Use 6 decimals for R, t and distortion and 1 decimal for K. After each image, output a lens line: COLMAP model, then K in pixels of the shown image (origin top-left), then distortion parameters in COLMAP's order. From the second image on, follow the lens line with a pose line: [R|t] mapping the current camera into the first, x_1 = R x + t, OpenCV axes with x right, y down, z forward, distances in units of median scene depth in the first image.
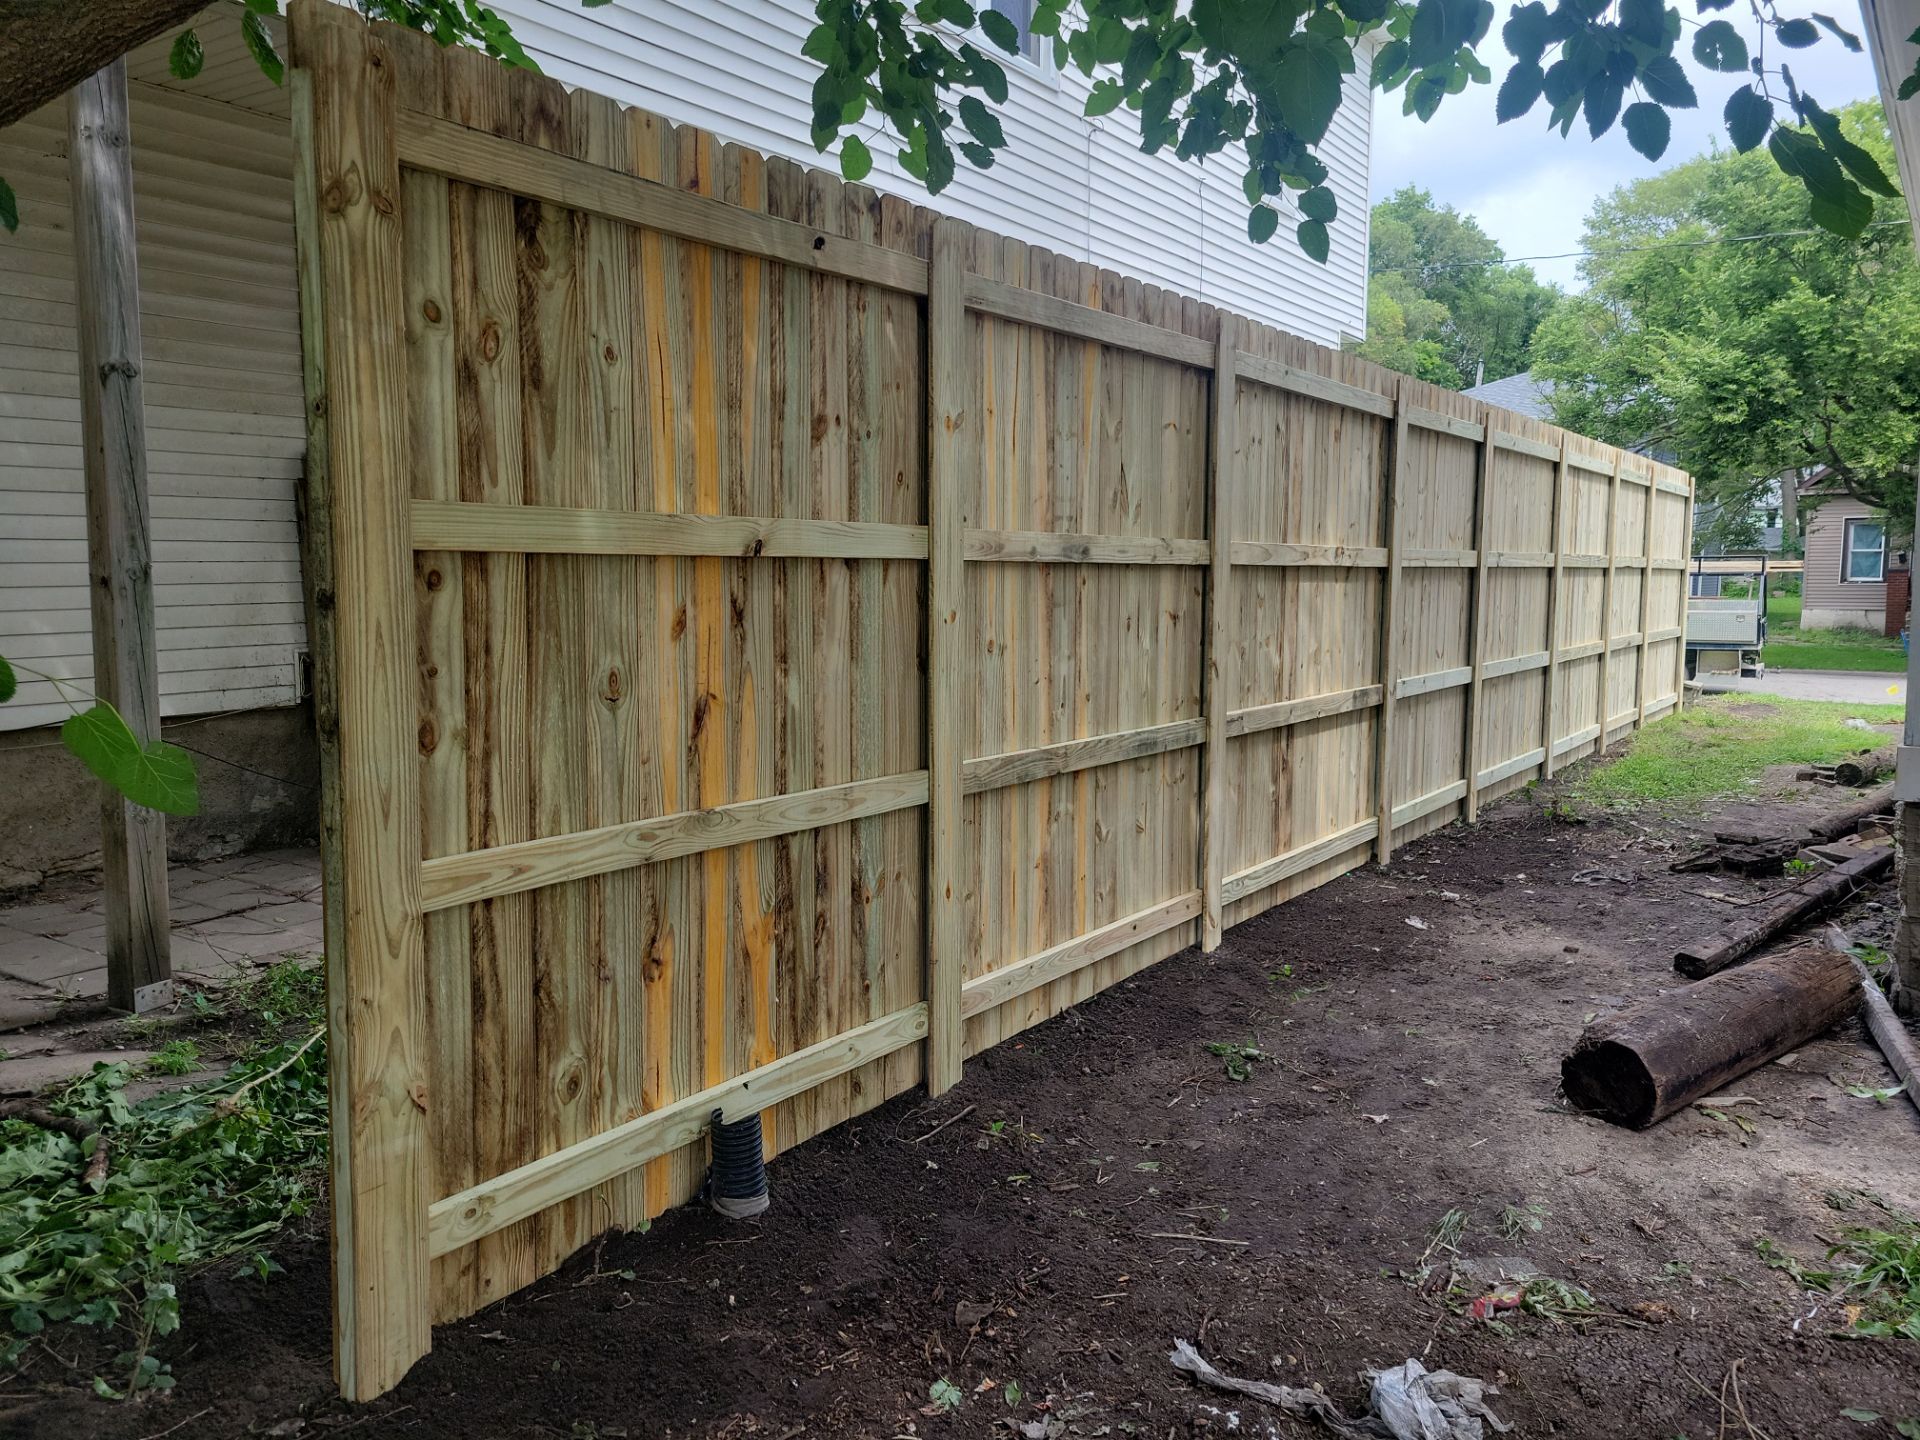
lens RADIAL K [[1446.6, 0, 957.7], [0, 1446.6, 708.1], [0, 0, 1]] dist [0.060621, -0.031821]
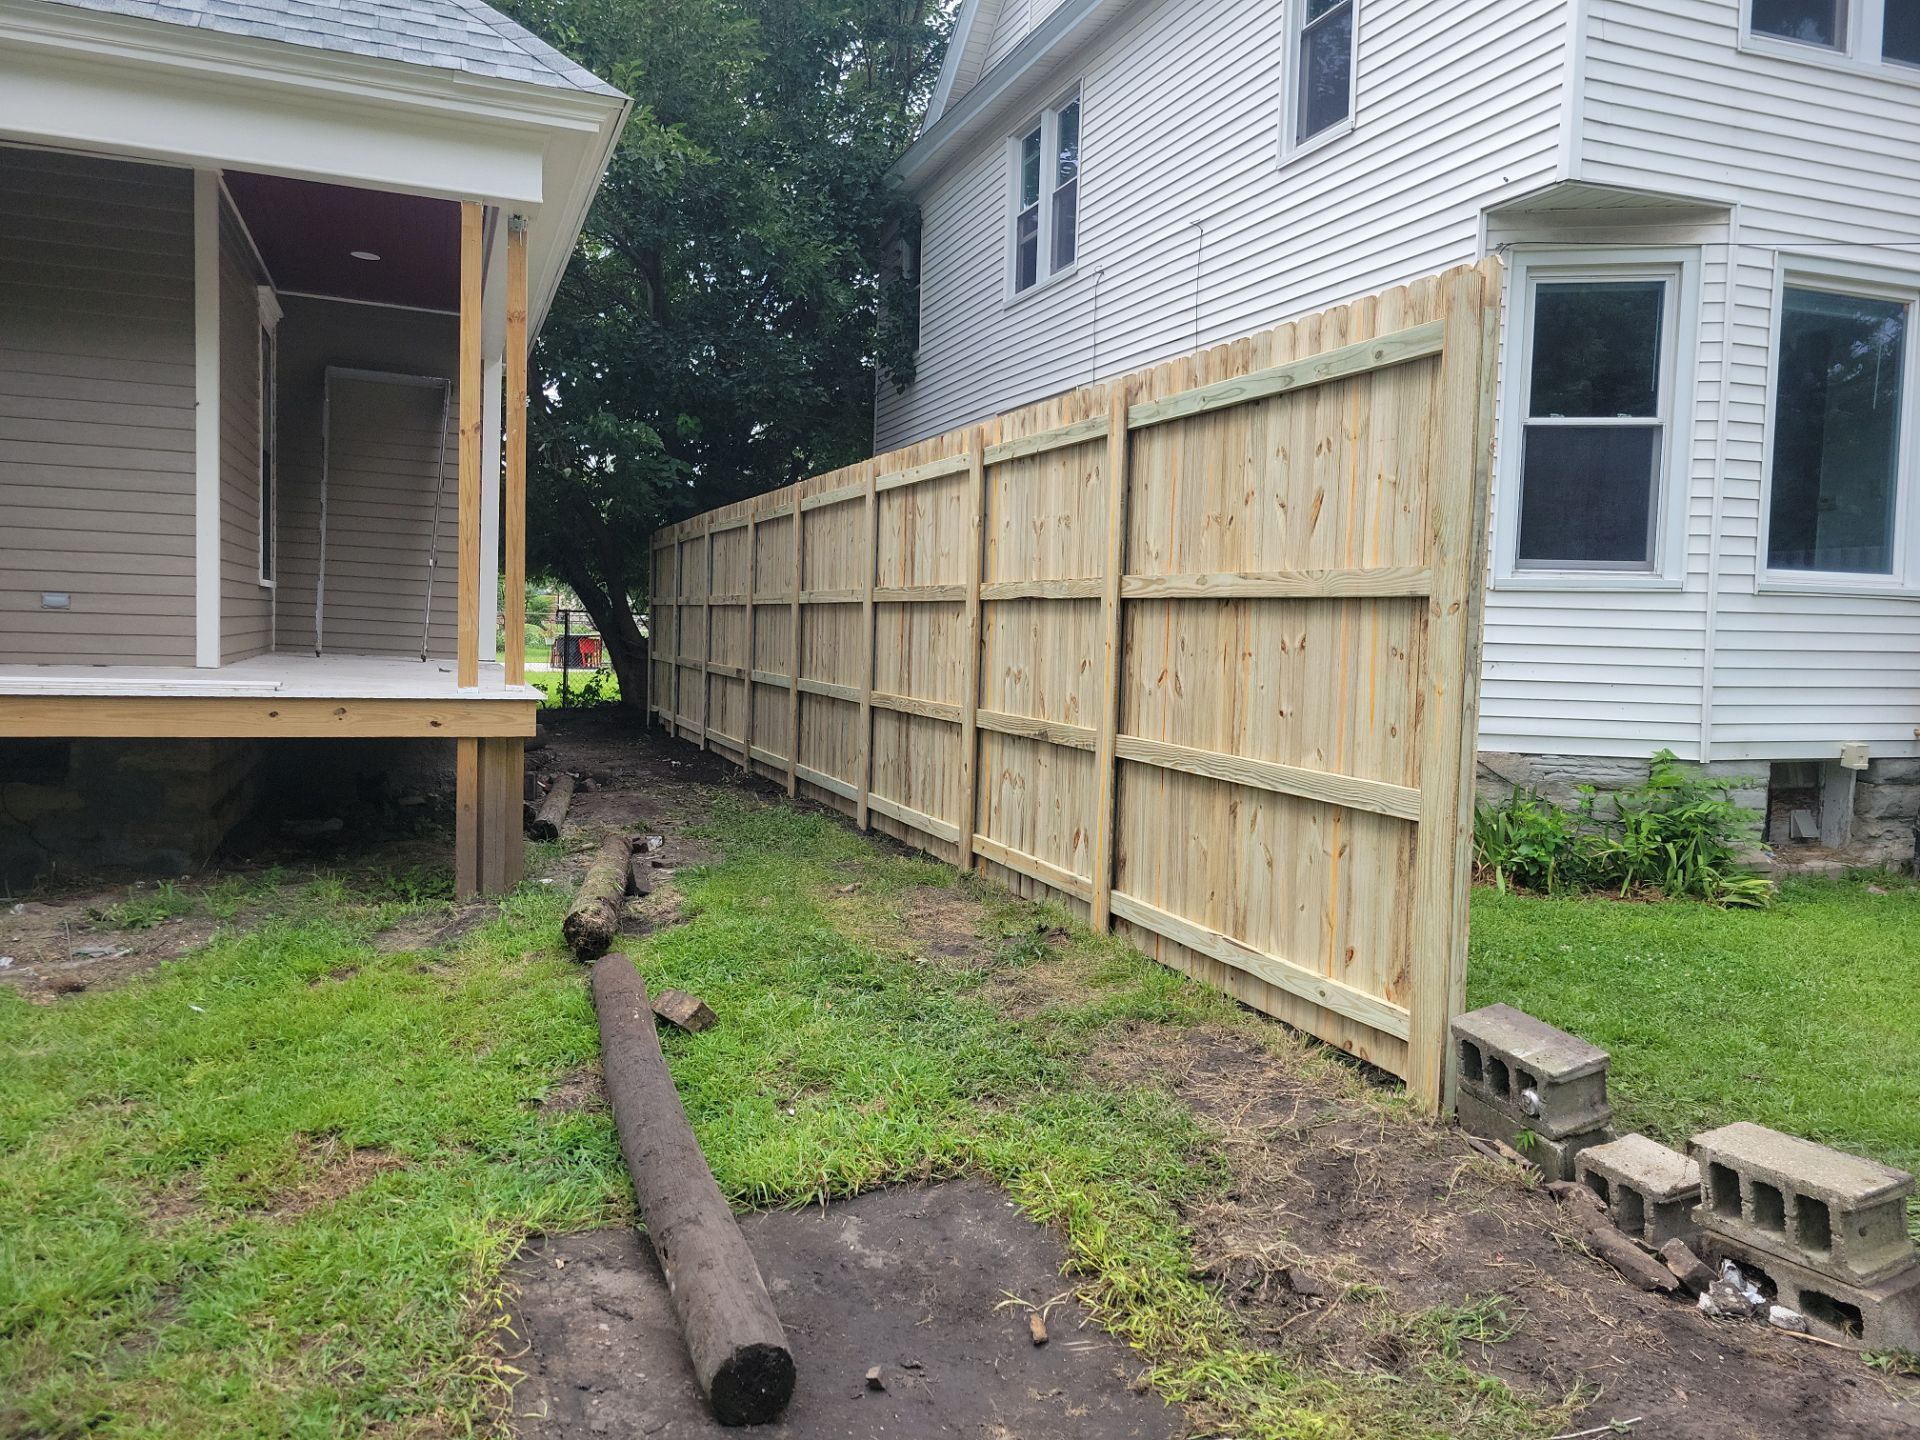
lens RADIAL K [[1446.6, 0, 968.2], [0, 1446.6, 702.8], [0, 0, 1]] dist [0.060621, -0.031821]
pose [[-0.575379, 0.016822, -0.817714, 1.091139], [-0.115718, 0.988057, 0.101750, -0.128863], [0.809660, 0.153169, -0.566560, 1.523832]]
